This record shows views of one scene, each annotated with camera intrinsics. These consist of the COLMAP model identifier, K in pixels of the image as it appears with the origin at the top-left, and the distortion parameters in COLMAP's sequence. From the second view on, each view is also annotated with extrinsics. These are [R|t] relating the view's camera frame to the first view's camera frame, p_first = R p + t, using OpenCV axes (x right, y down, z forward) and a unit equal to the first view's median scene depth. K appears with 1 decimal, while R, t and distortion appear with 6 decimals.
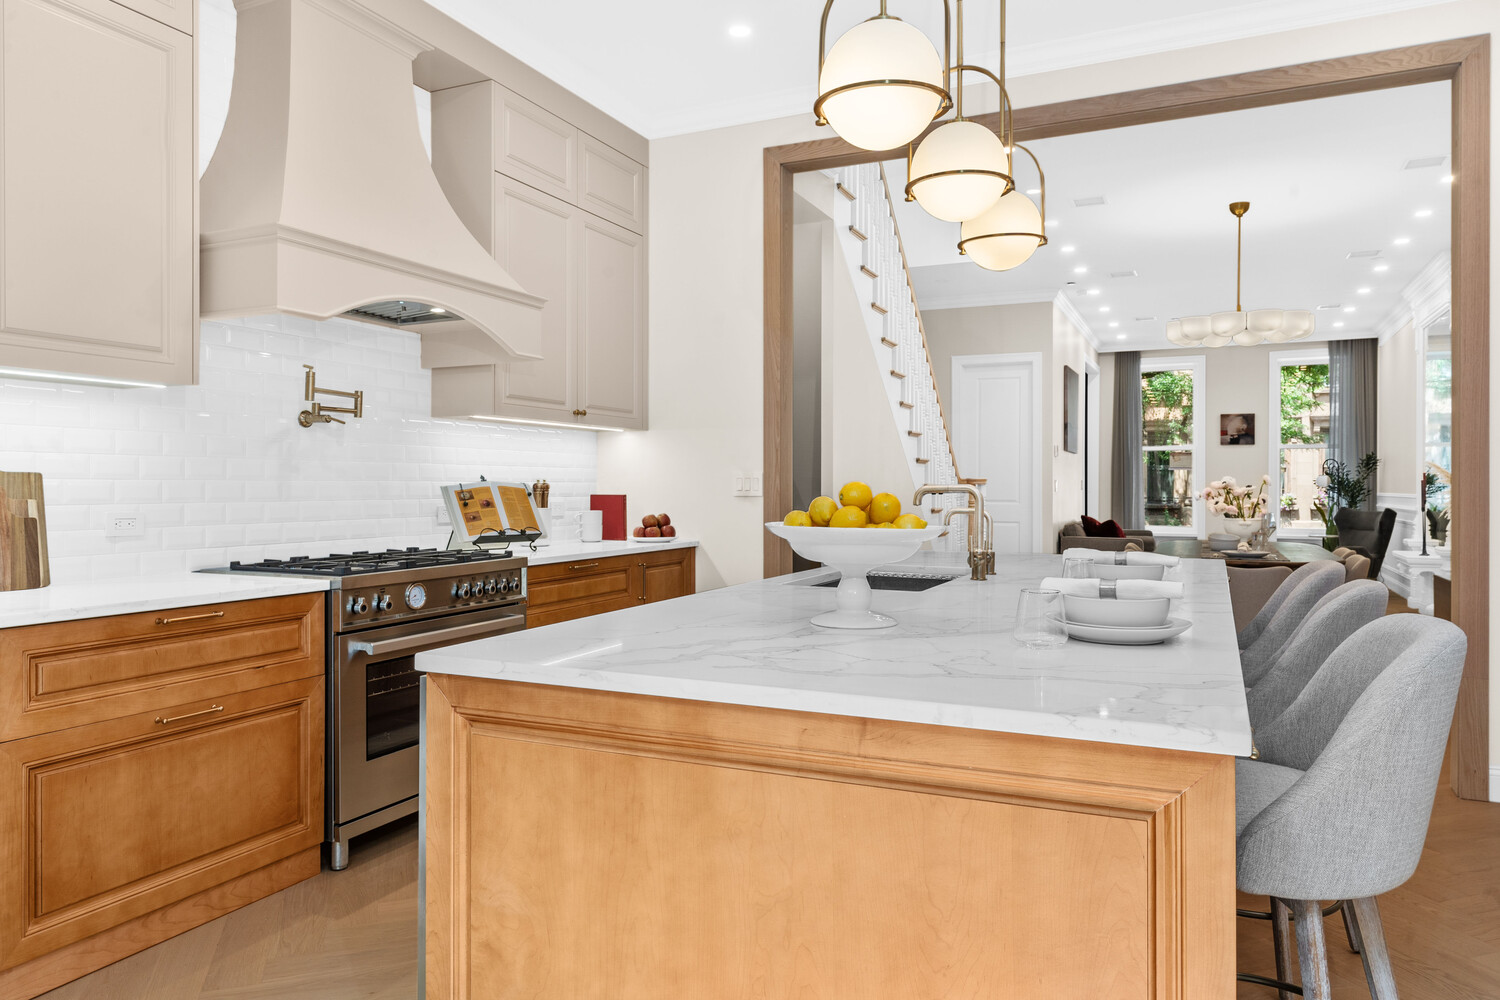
lens RADIAL K [[986.8, 0, 750.0], [0, 986.8, 500.0], [0, 0, 1]] dist [-0.001583, -0.000472]
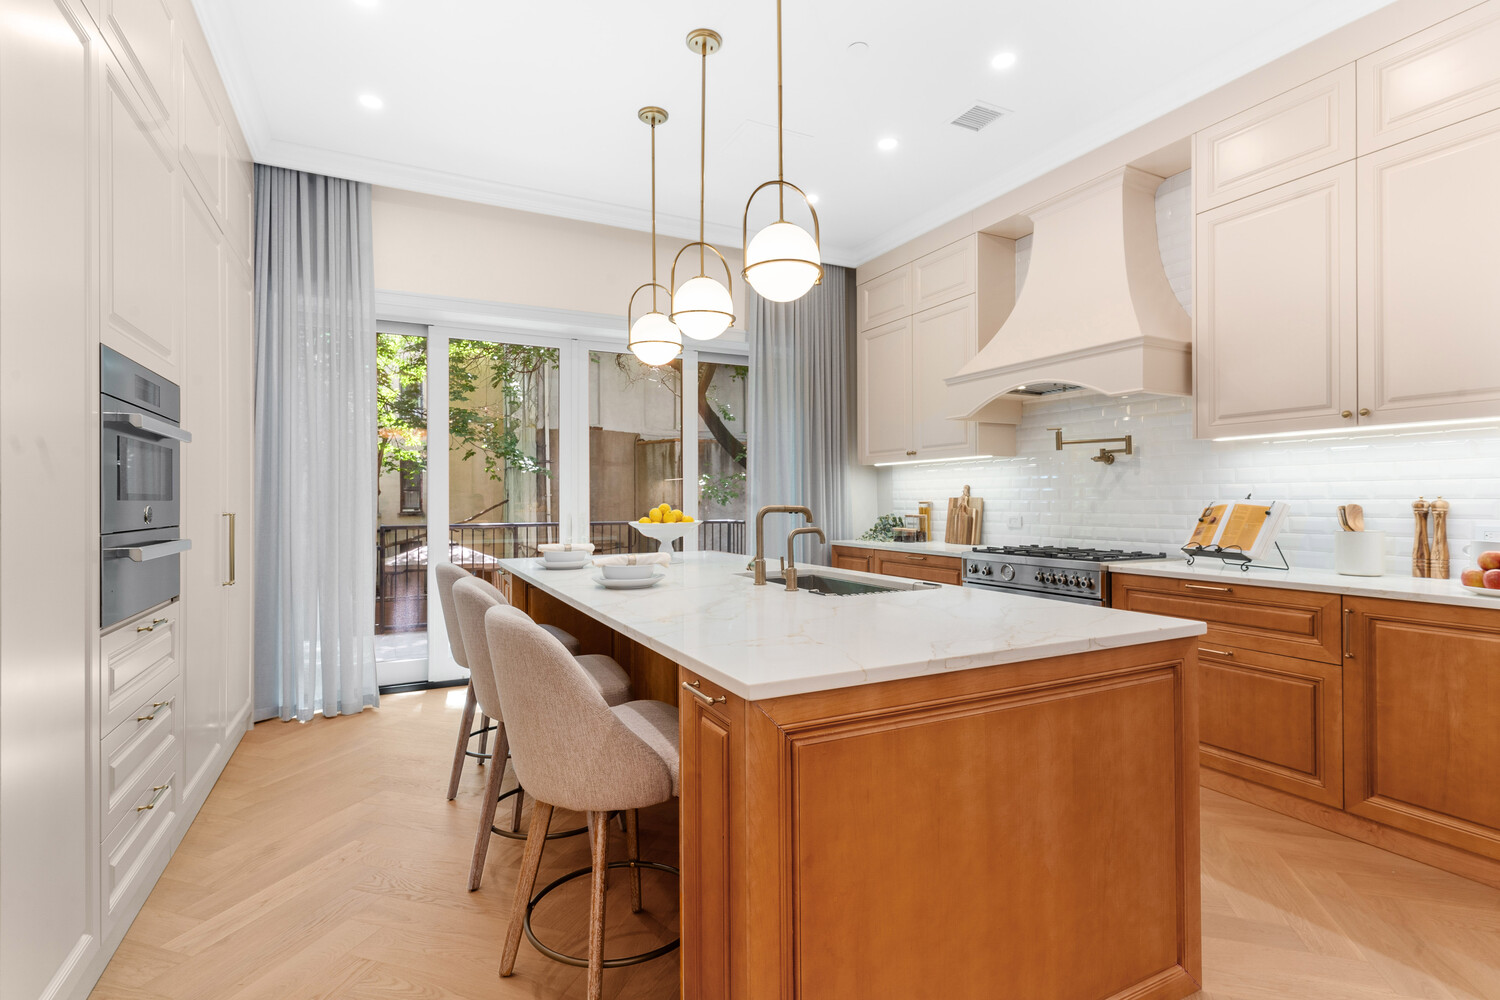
lens RADIAL K [[715.0, 0, 750.0], [0, 715.0, 500.0], [0, 0, 1]] dist [0.000410, 0.000095]
pose [[-0.612387, 0.001942, -0.790556, 0.728585], [-0.007497, 0.999938, 0.008264, -0.023776], [0.790523, 0.010987, -0.612334, 1.197996]]
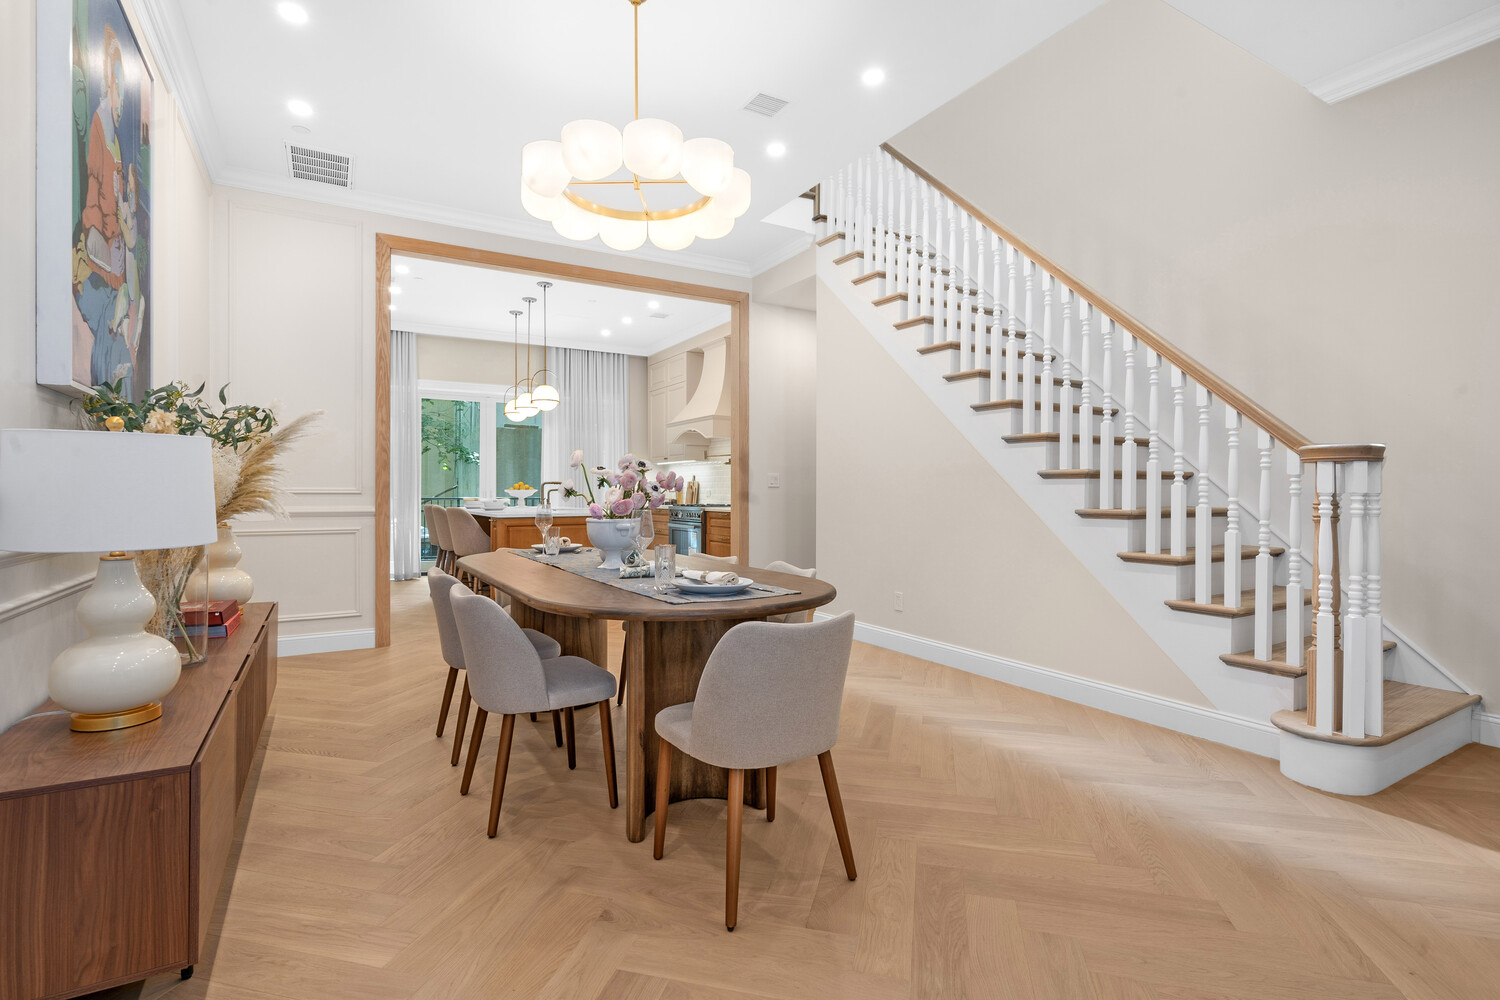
lens RADIAL K [[715.0, 0, 750.0], [0, 715.0, 500.0], [0, 0, 1]] dist [0.000410, 0.000095]
pose [[-0.565225, 0.008592, -0.824892, 1.507603], [-0.014532, 0.999687, 0.020370, -0.007816], [0.824809, 0.023501, -0.564924, 2.422330]]
